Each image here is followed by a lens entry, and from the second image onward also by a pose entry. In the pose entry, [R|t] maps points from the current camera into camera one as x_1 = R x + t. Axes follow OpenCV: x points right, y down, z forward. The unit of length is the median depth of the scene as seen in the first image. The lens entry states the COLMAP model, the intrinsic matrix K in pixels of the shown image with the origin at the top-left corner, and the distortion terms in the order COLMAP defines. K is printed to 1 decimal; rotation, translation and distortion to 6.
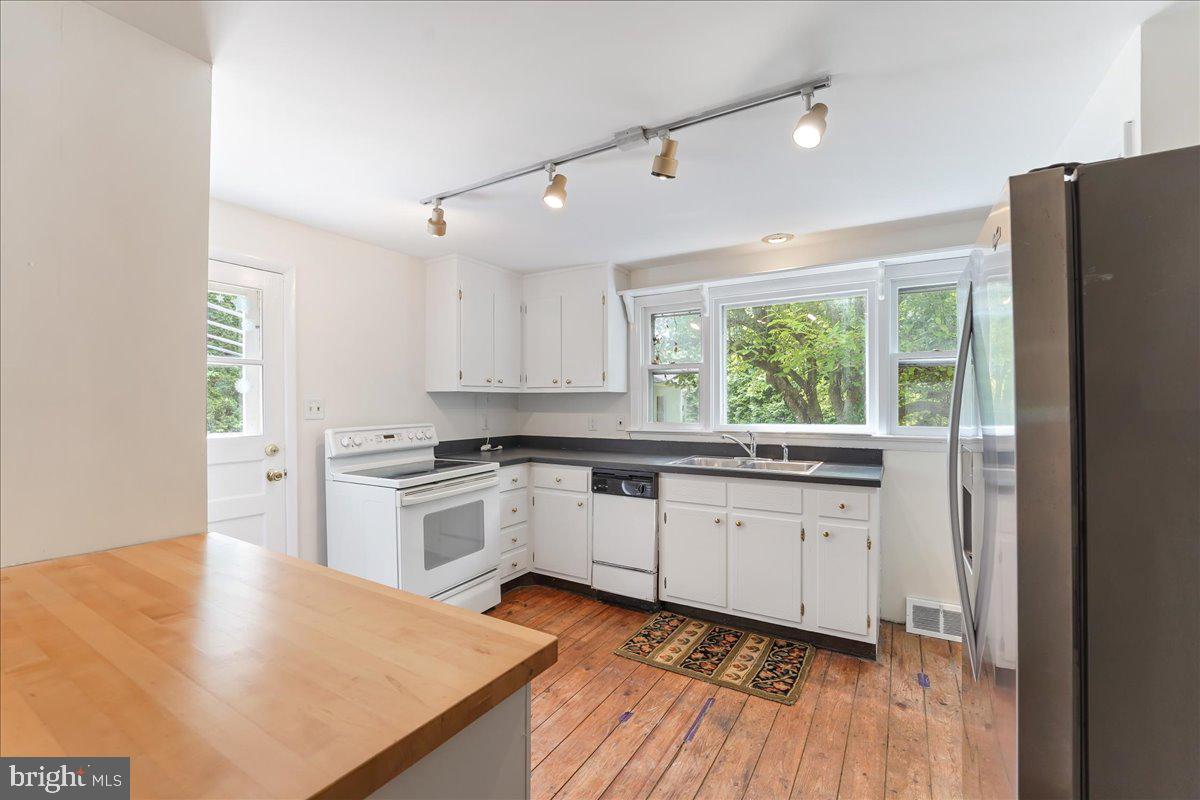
lens RADIAL K [[499.0, 0, 596.6], [0, 499.0, 398.8], [0, 0, 1]] dist [-0.016866, 0.001094]
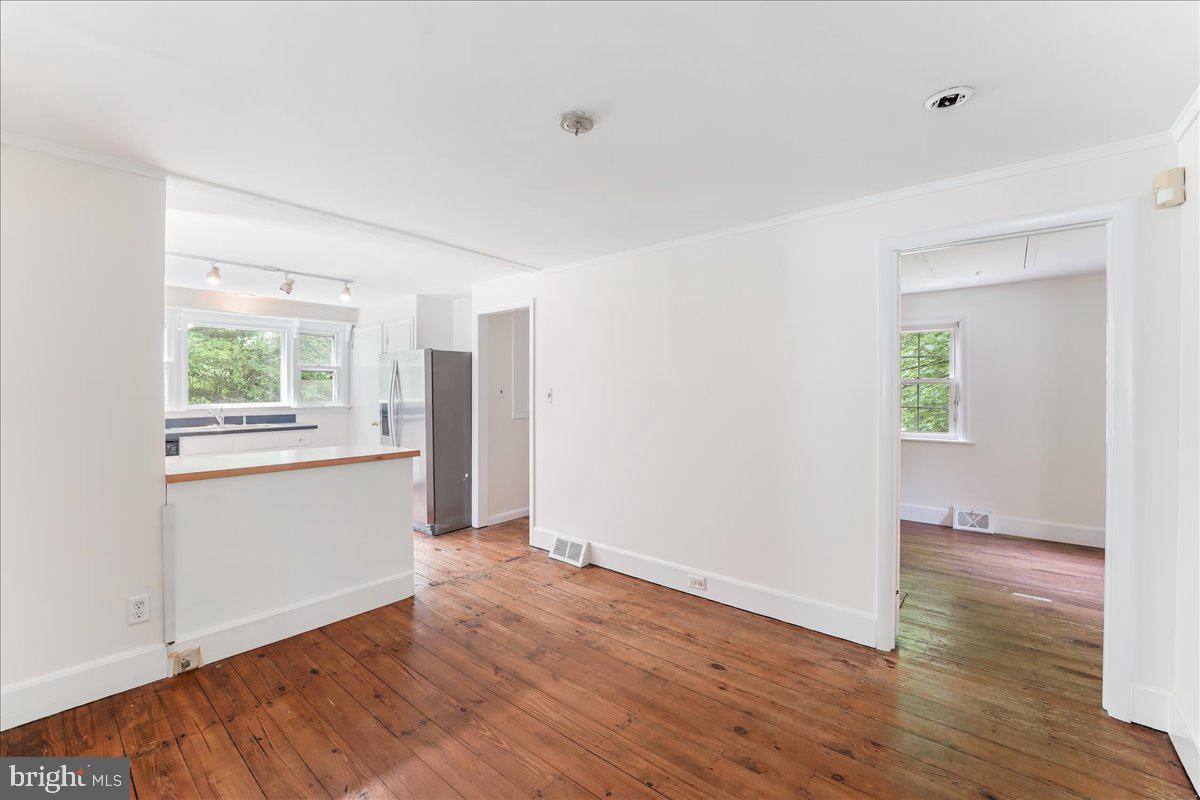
lens RADIAL K [[499.0, 0, 596.0], [0, 499.0, 391.3], [0, 0, 1]] dist [-0.016866, 0.001094]
pose [[0.163960, -0.002928, 0.986463, -1.069700], [0.000137, 0.999996, 0.002945, 0.005701], [-0.986467, -0.000348, 0.163960, -0.452222]]
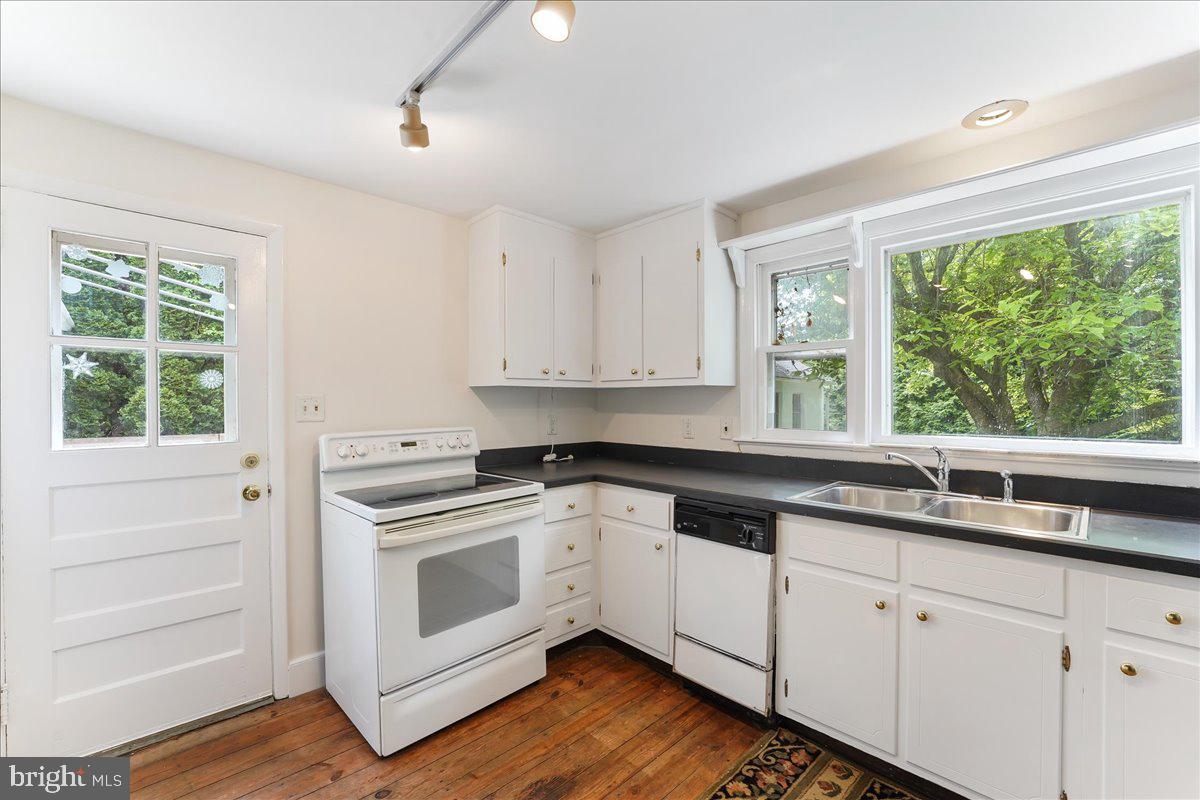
lens RADIAL K [[499.0, 0, 595.3], [0, 499.0, 401.3], [0, 0, 1]] dist [-0.016866, 0.001094]
pose [[0.965385, 0.000353, -0.260828, 0.064003], [0.001745, 0.999968, 0.007813, 0.003428], [0.260823, -0.007997, 0.965354, 0.316205]]
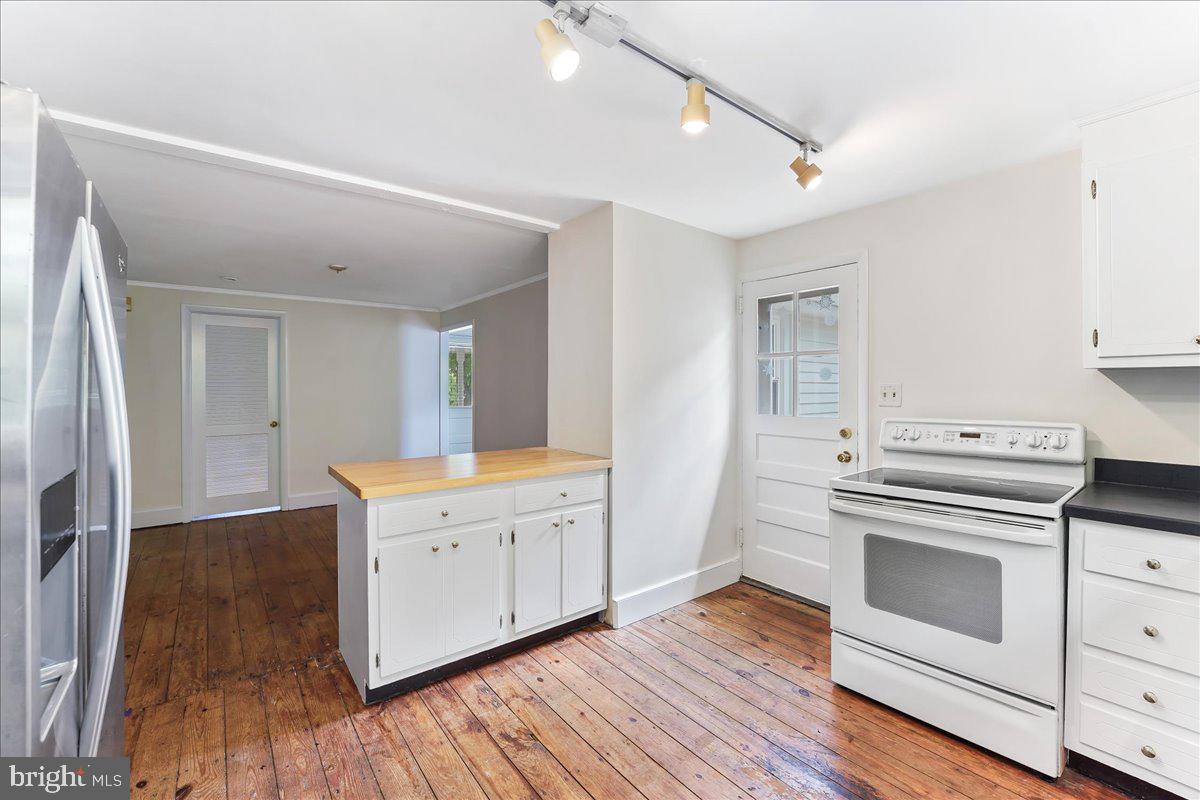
lens RADIAL K [[499.0, 0, 602.5], [0, 499.0, 393.5], [0, 0, 1]] dist [-0.016866, 0.001094]
pose [[-0.336036, 0.013089, -0.941758, 0.425349], [0.004806, 0.999914, 0.012182, 0.003633], [0.941837, -0.000432, -0.336070, 0.713508]]
